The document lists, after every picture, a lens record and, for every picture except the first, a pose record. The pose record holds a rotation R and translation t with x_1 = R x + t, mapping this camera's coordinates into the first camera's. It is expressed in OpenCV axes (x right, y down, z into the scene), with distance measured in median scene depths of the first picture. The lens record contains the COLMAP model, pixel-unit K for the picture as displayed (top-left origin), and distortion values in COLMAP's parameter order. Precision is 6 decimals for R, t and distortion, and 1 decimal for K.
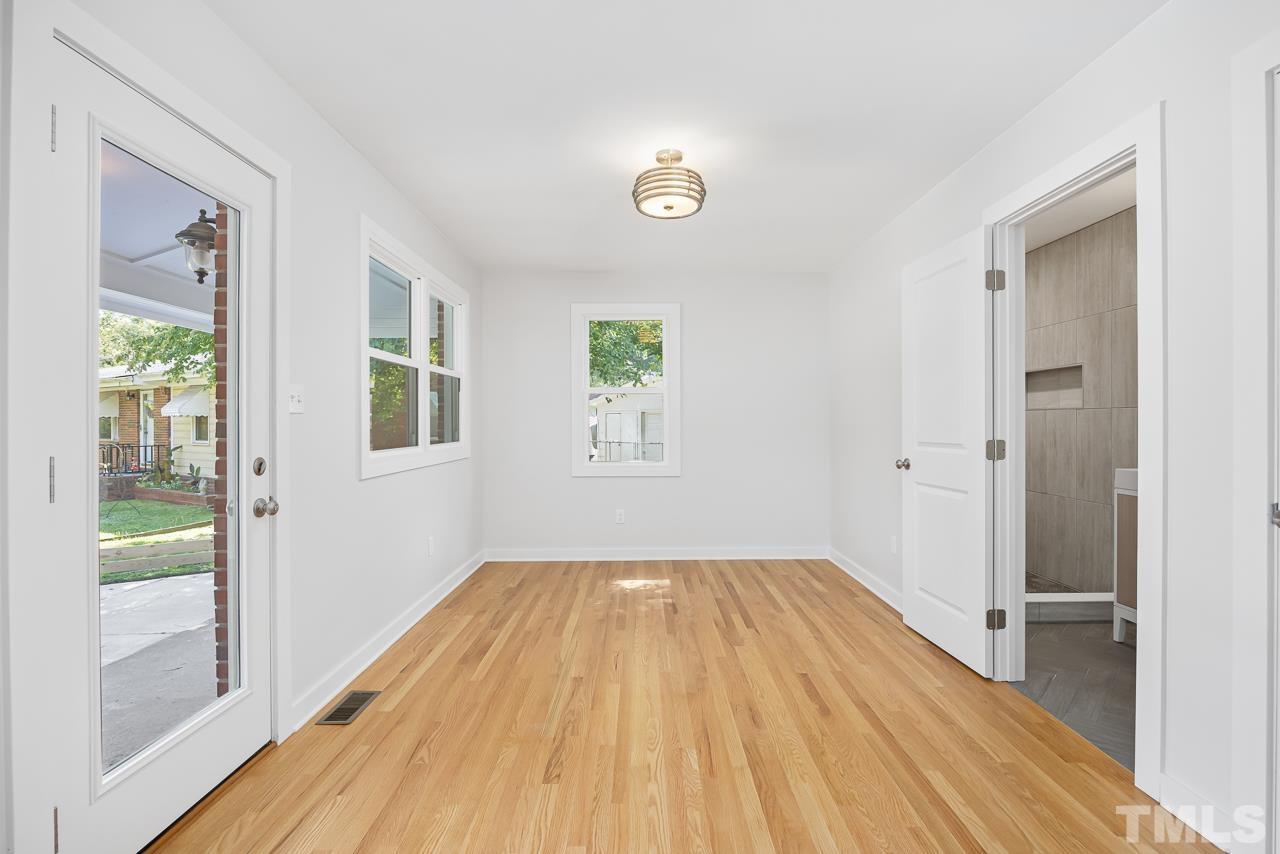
lens RADIAL K [[584.1, 0, 651.1], [0, 584.1, 427.6], [0, 0, 1]] dist [-0.008600, 0.000129]
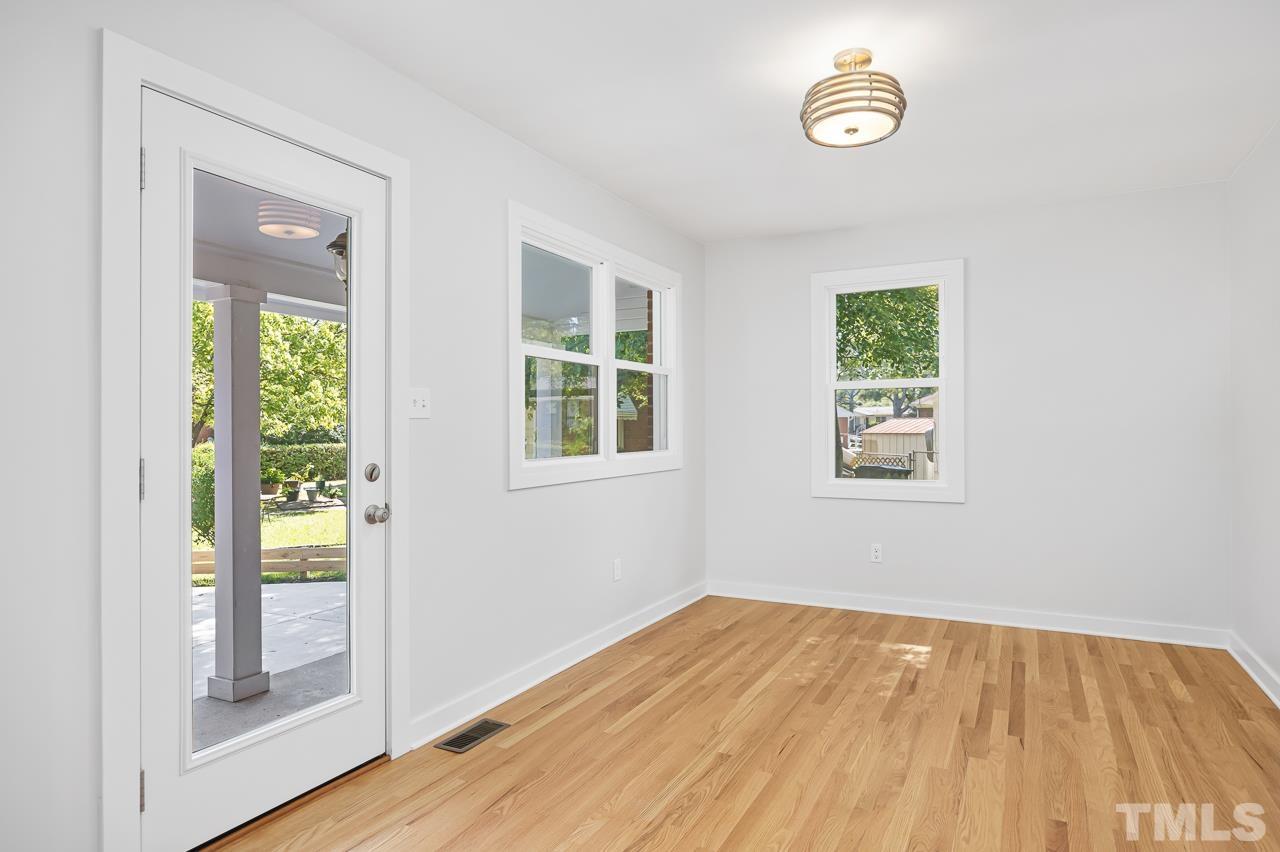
lens RADIAL K [[725.8, 0, 661.7], [0, 725.8, 428.8], [0, 0, 1]] dist [-0.002996, 0.005365]
pose [[0.888240, -0.000757, -0.459380, 0.212599], [-0.002378, 0.999978, -0.006246, -0.000189], [0.459374, 0.006641, 0.888218, 0.084188]]
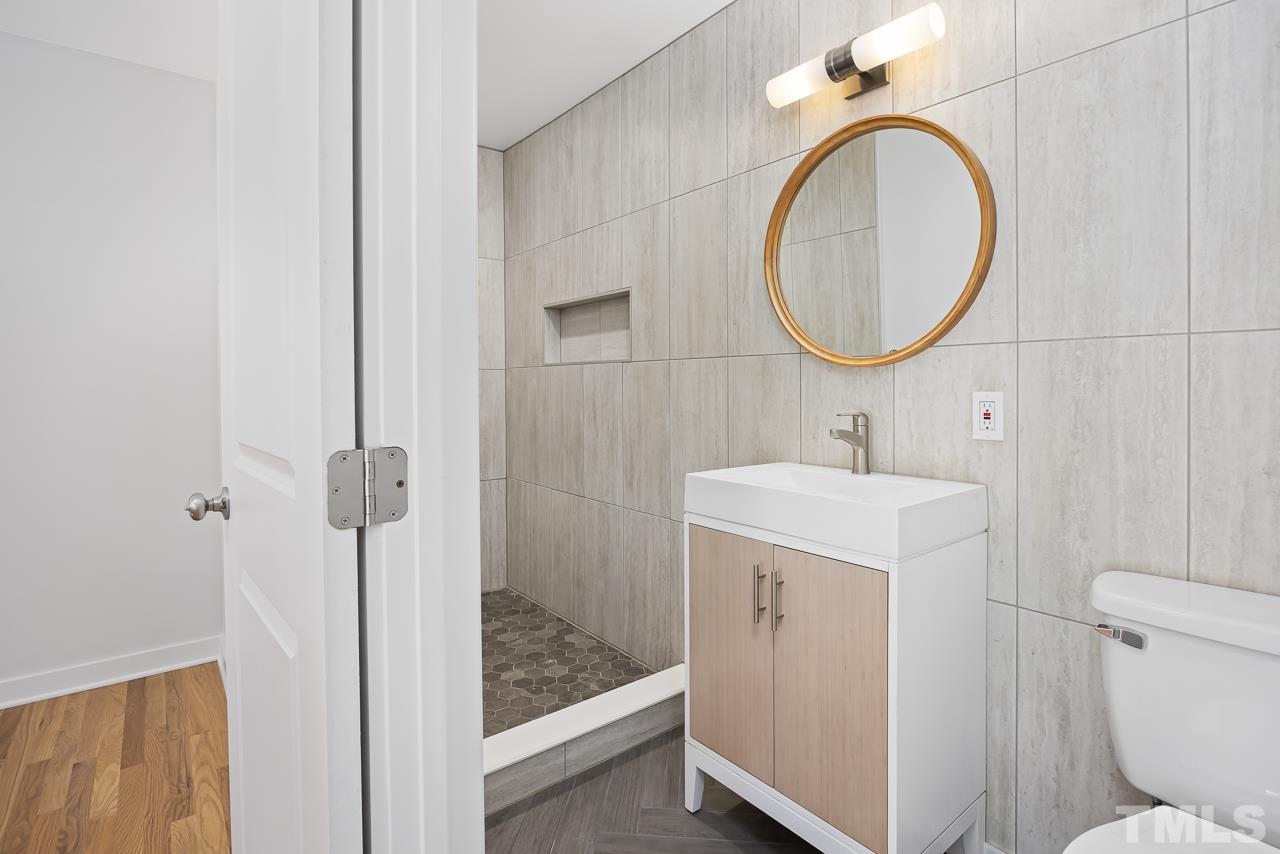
lens RADIAL K [[609.9, 0, 643.7], [0, 609.9, 392.3], [0, 0, 1]] dist [-0.001578, -0.000136]
pose [[0.785233, -0.007100, 0.619160, 0.442604], [0.005363, 0.999975, 0.004666, -0.003240], [-0.619178, -0.000343, 0.785251, 0.607066]]
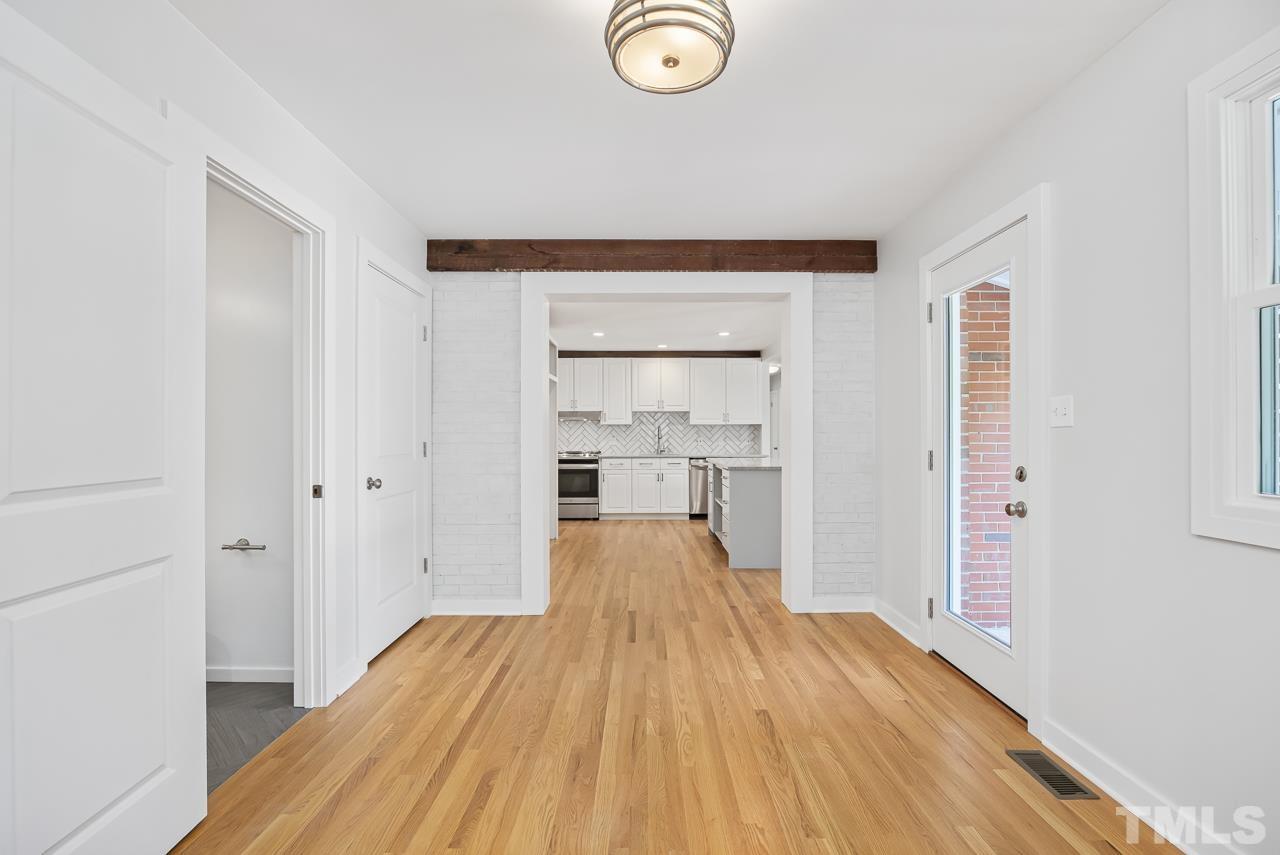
lens RADIAL K [[584.1, 0, 631.9], [0, 584.1, 434.1], [0, 0, 1]] dist [-0.008600, 0.000129]
pose [[-0.999429, 0.003776, 0.033590, 0.044627], [0.003935, 0.999981, 0.004673, -0.014772], [-0.033572, 0.004803, -0.999425, 1.426163]]
